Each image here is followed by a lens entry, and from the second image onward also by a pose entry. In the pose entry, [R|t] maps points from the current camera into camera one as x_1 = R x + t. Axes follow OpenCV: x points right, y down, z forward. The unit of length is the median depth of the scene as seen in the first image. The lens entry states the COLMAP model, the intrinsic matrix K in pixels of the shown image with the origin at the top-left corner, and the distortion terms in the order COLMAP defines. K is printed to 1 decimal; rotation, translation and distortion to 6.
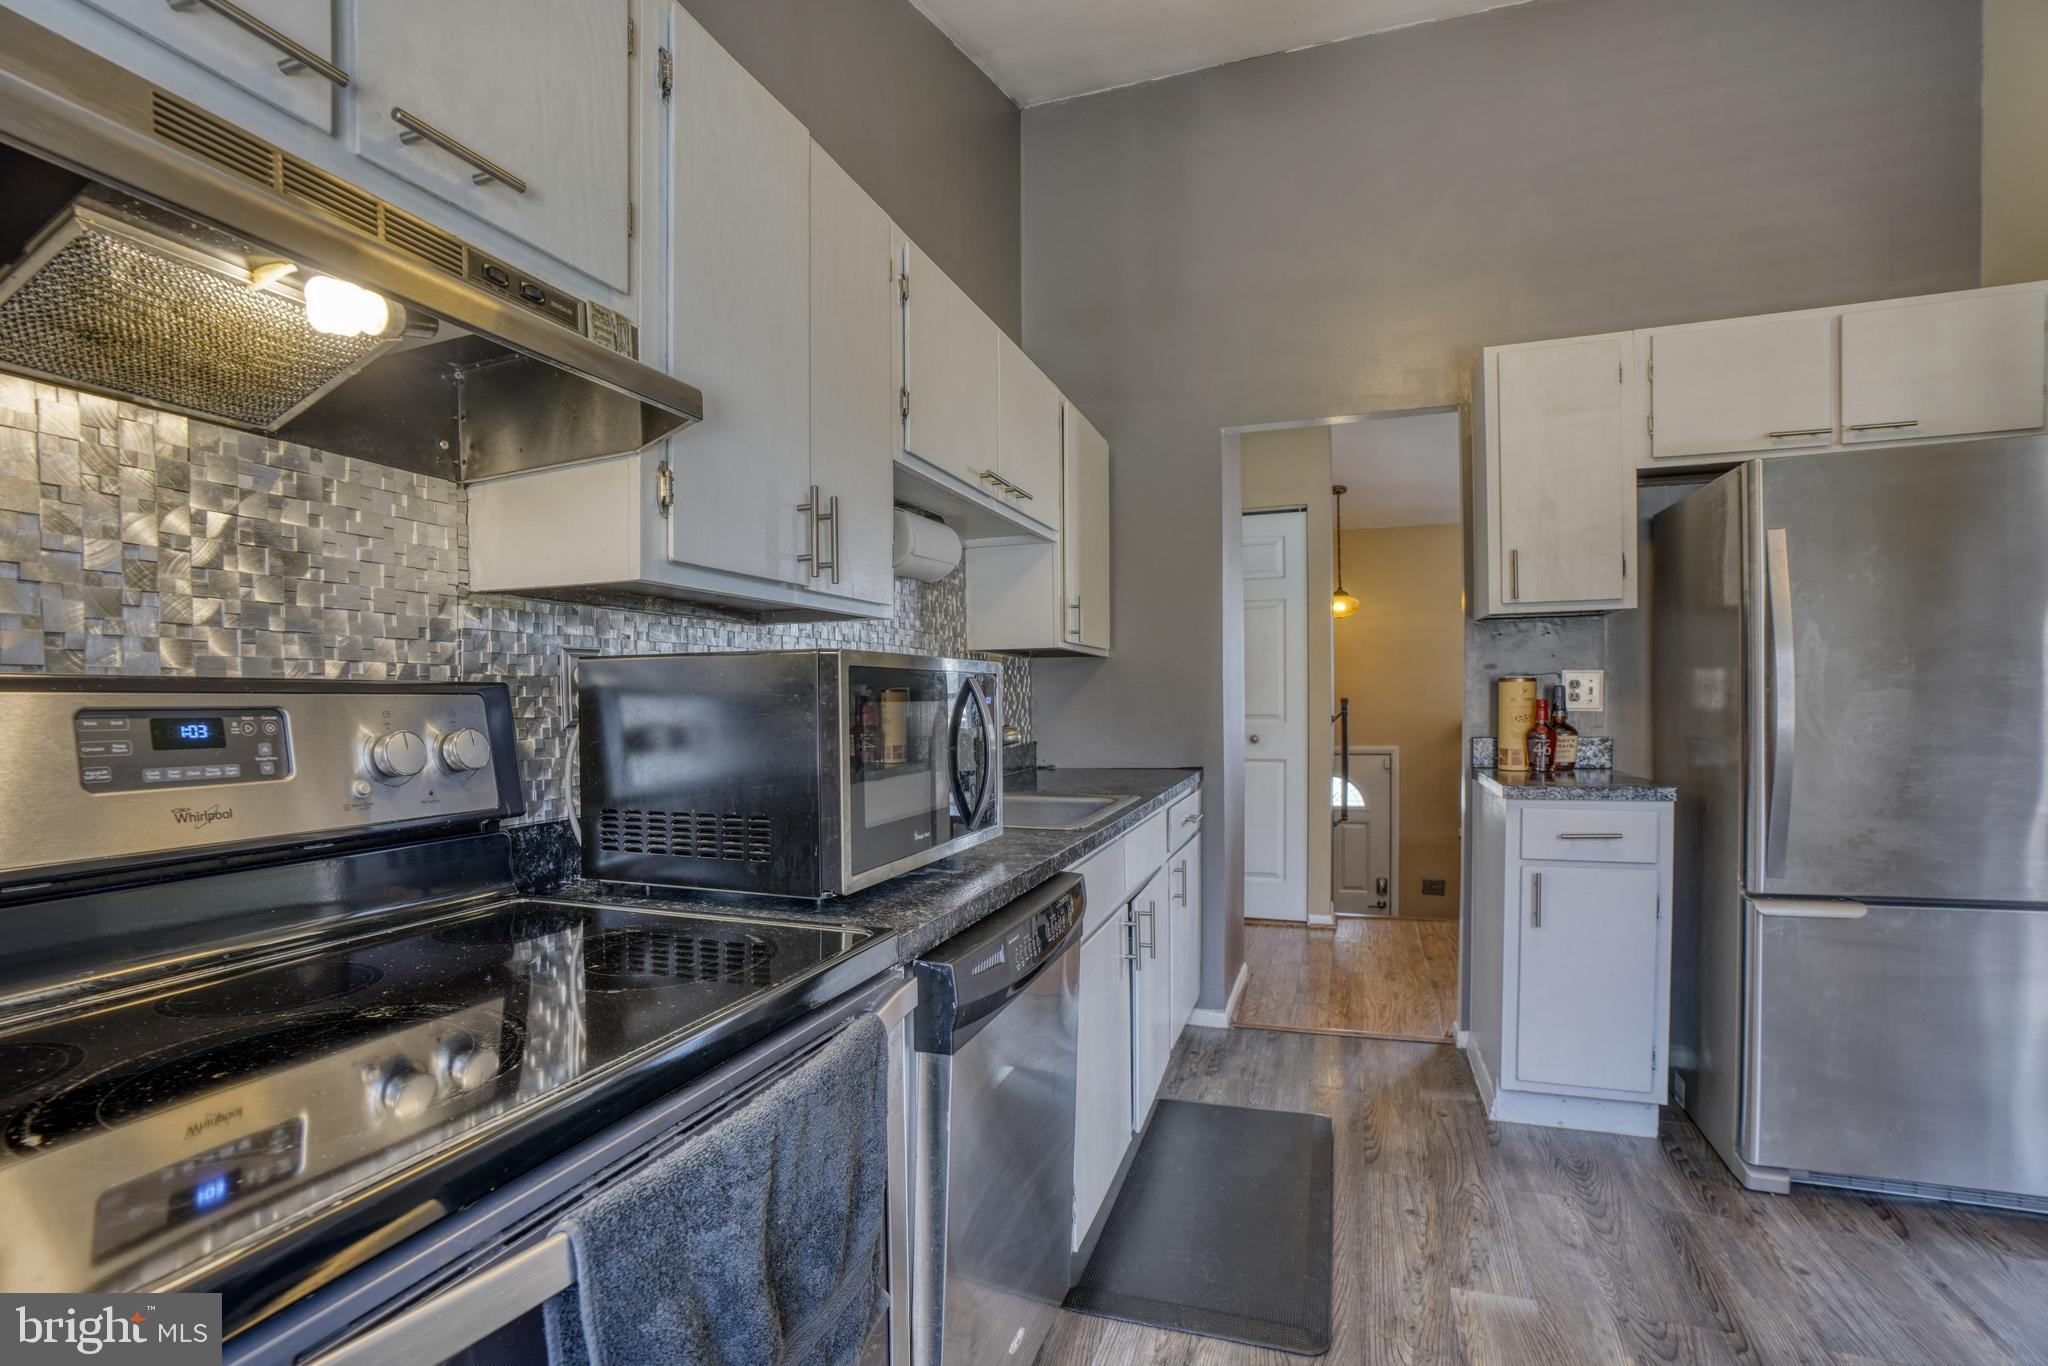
lens RADIAL K [[944.8, 0, 1038.2], [0, 944.8, 700.4], [0, 0, 1]] dist [-0.055347, 0.017940]
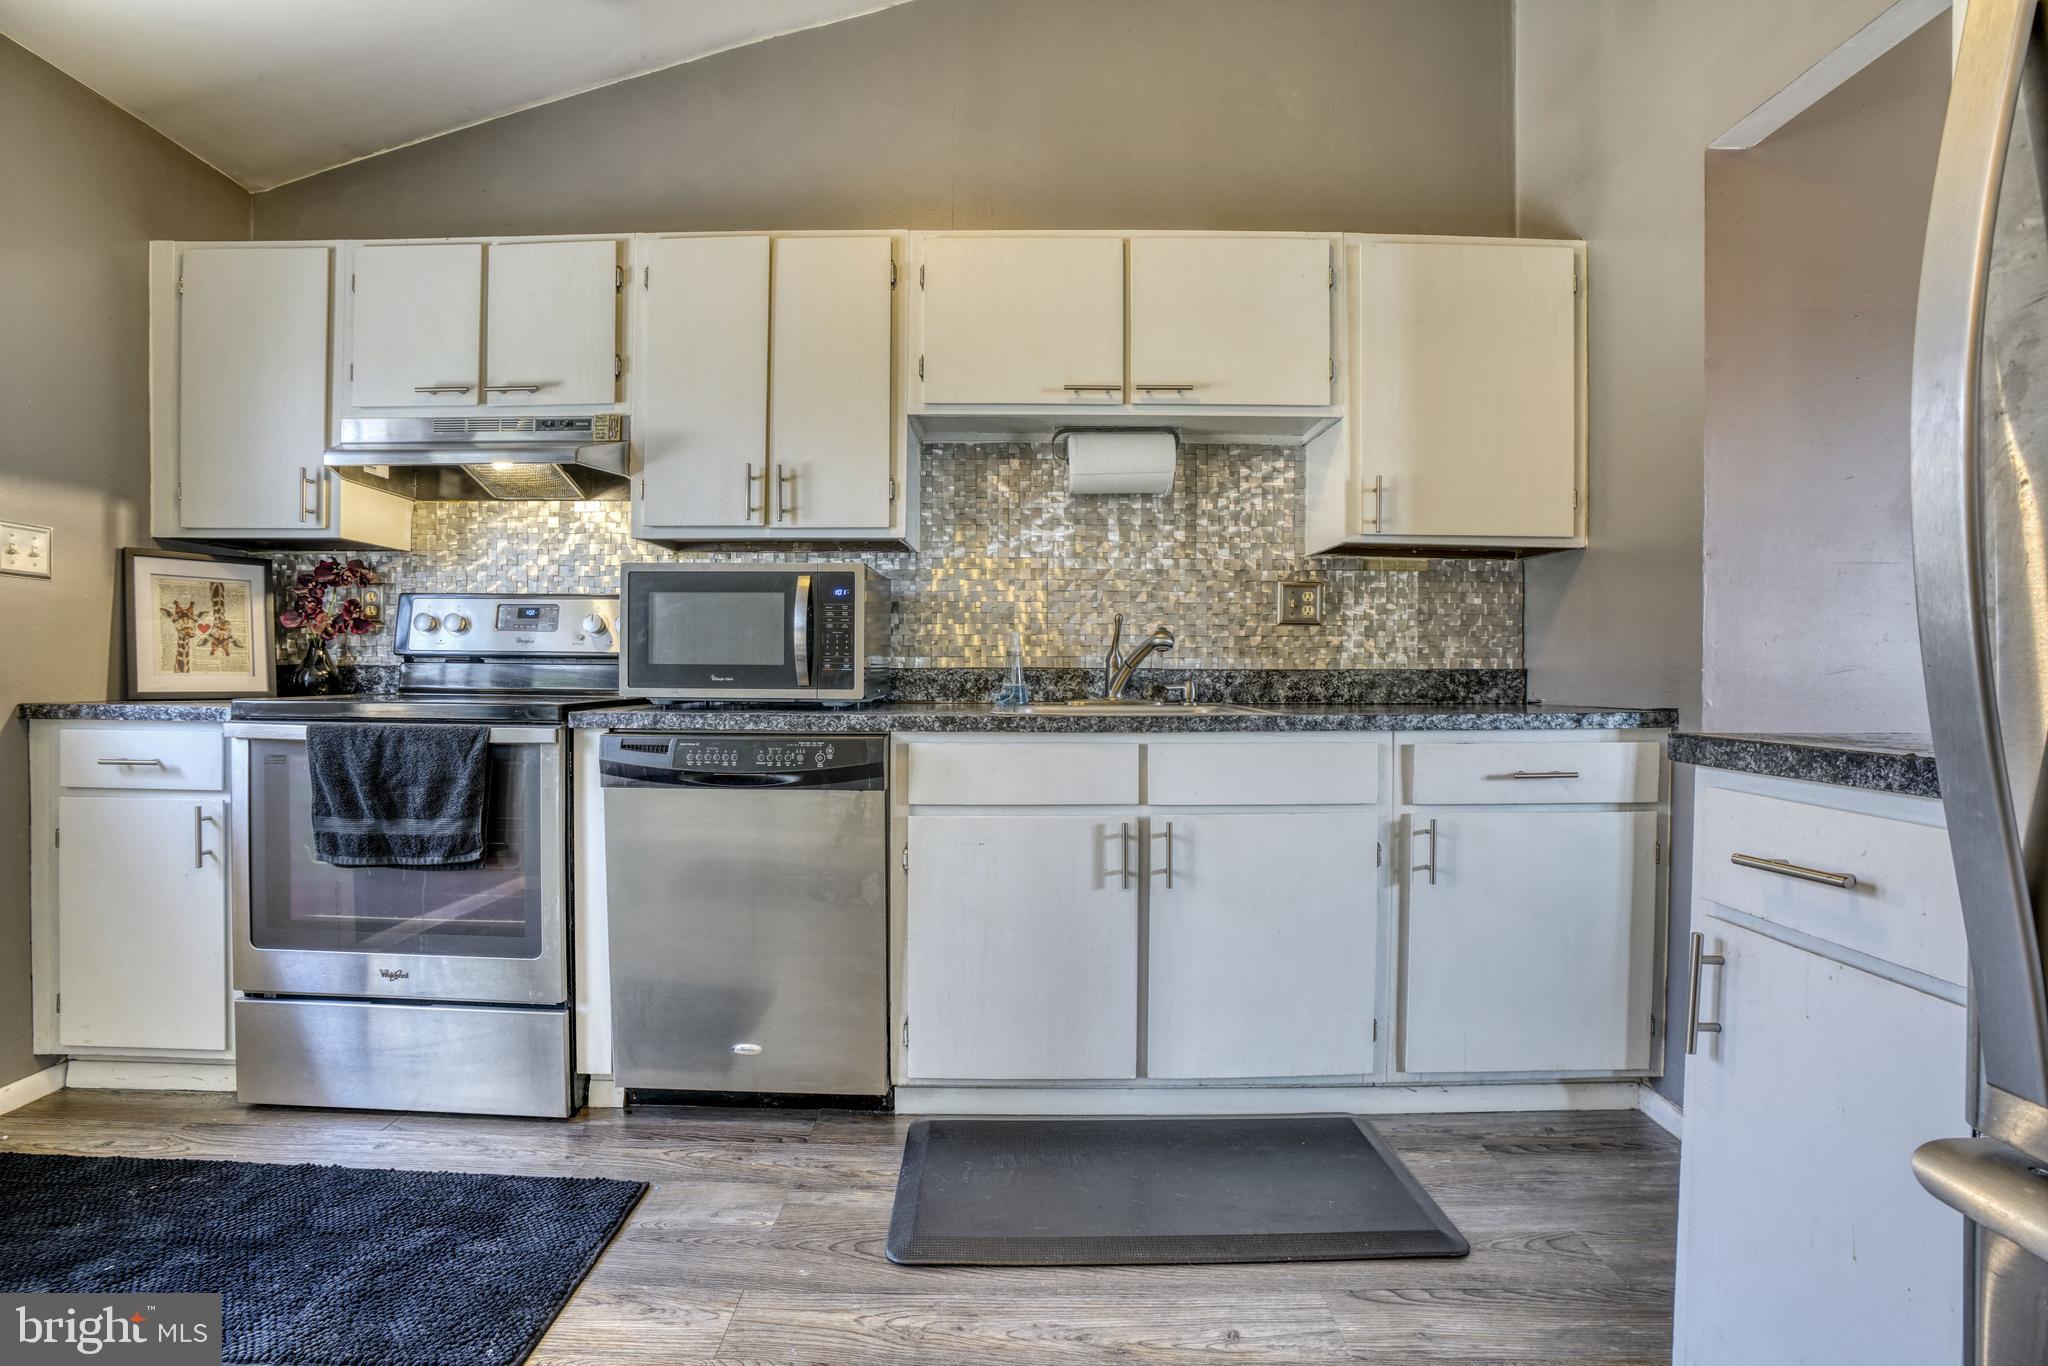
lens RADIAL K [[944.8, 0, 1014.8], [0, 944.8, 678.6], [0, 0, 1]] dist [-0.055347, 0.017940]
pose [[0.296623, 0.020334, -0.954778, 1.571817], [-0.013391, 0.999764, 0.017132, 0.115178], [0.954901, 0.007703, 0.296825, 1.054470]]
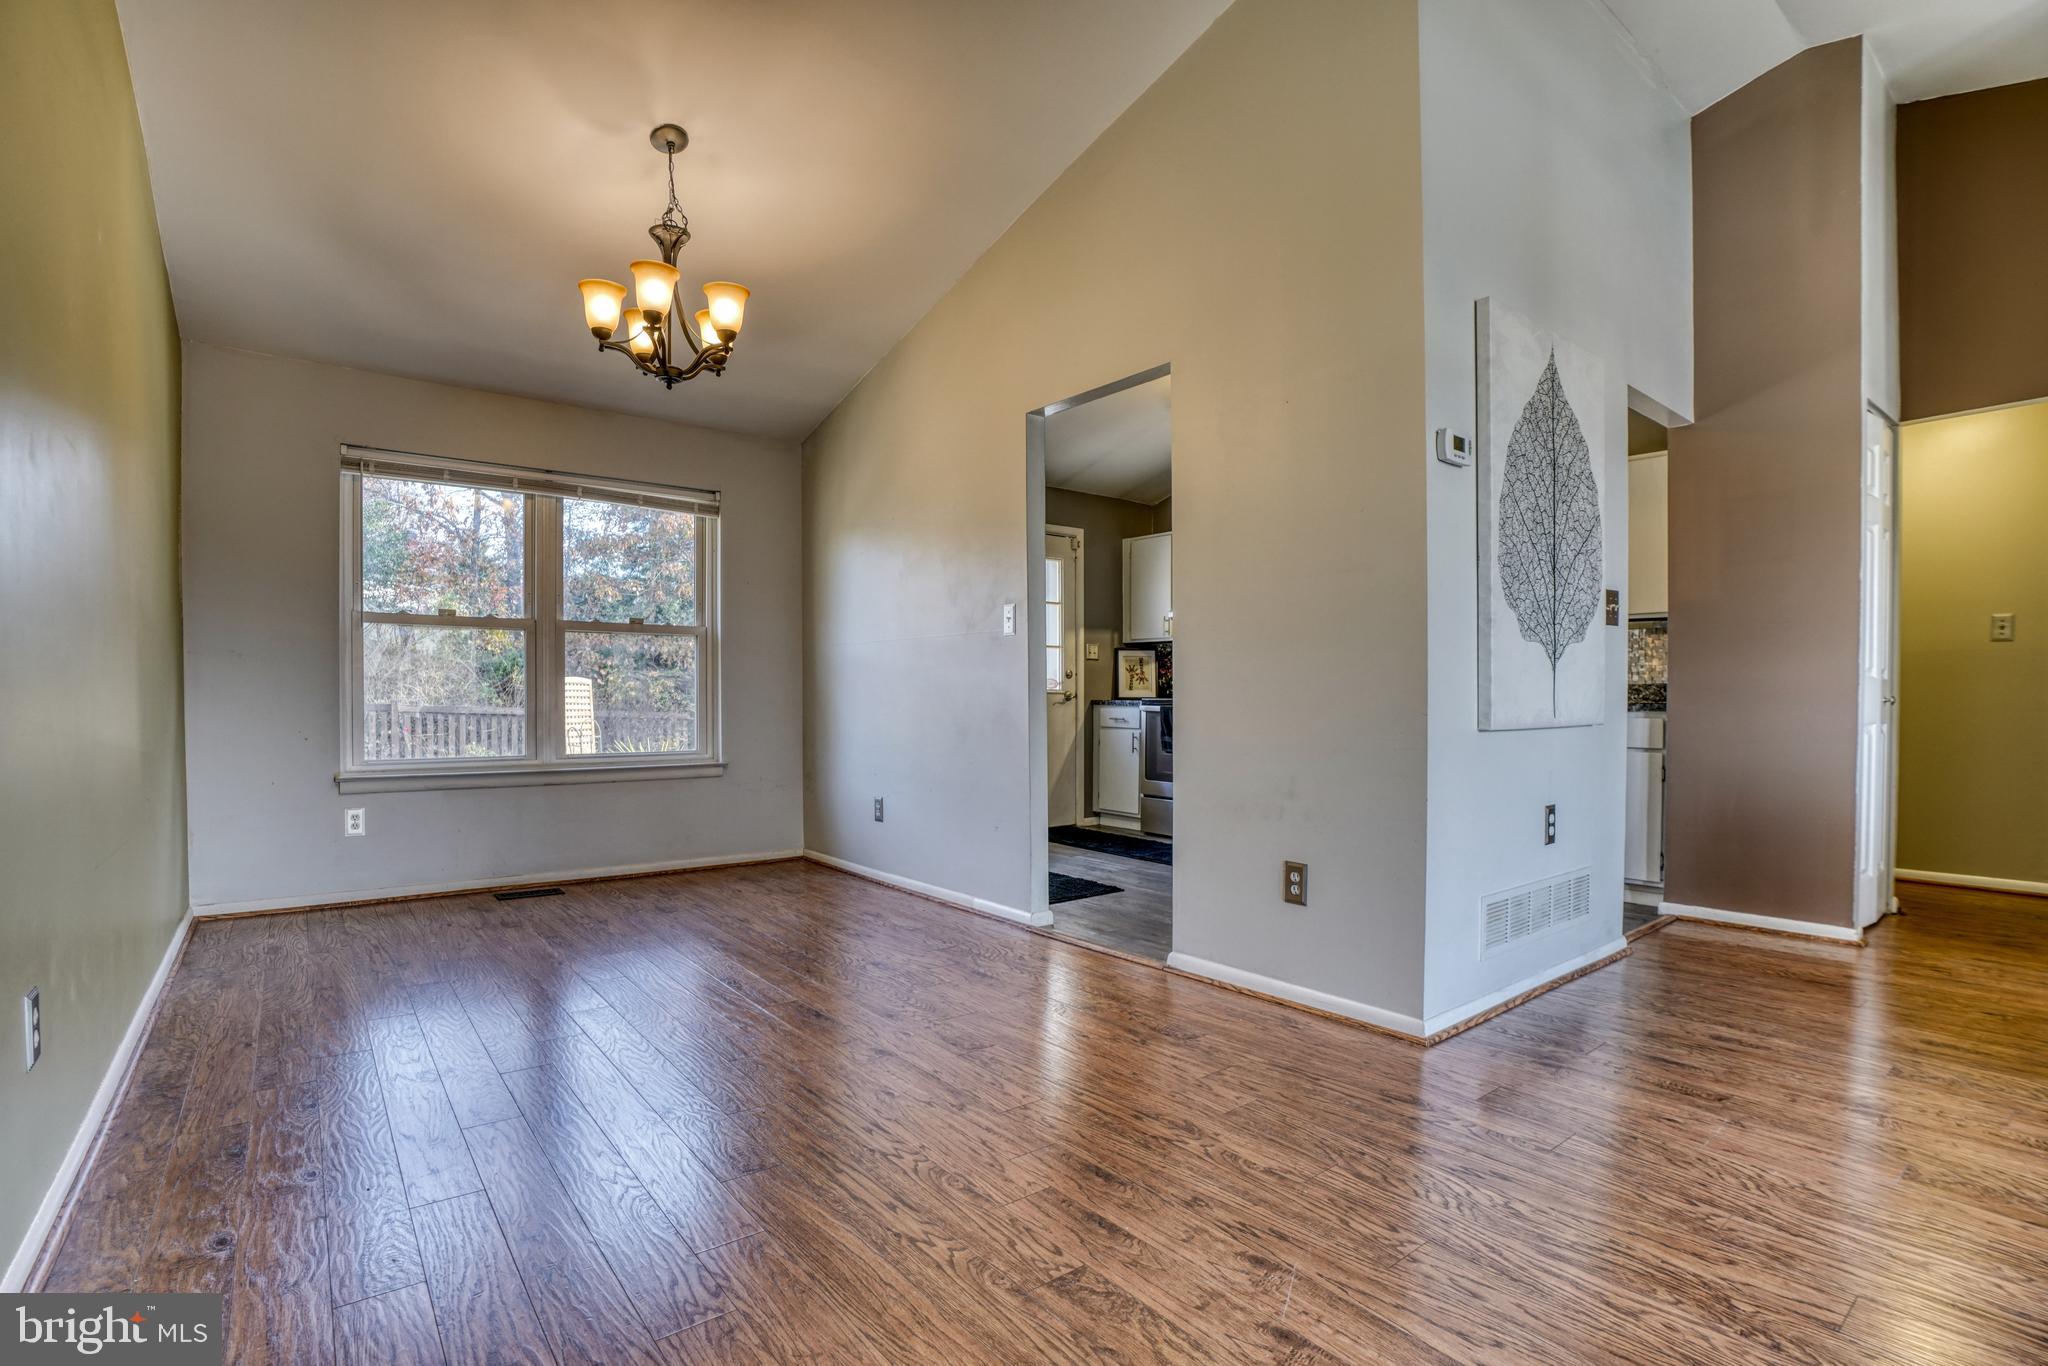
lens RADIAL K [[944.8, 0, 980.6], [0, 944.8, 710.2], [0, 0, 1]] dist [-0.055347, 0.017940]
pose [[-0.582073, 0.025524, -0.812736, 4.165527], [0.002070, 0.999551, 0.029908, 0.107539], [0.813134, 0.015726, -0.581865, 2.416593]]
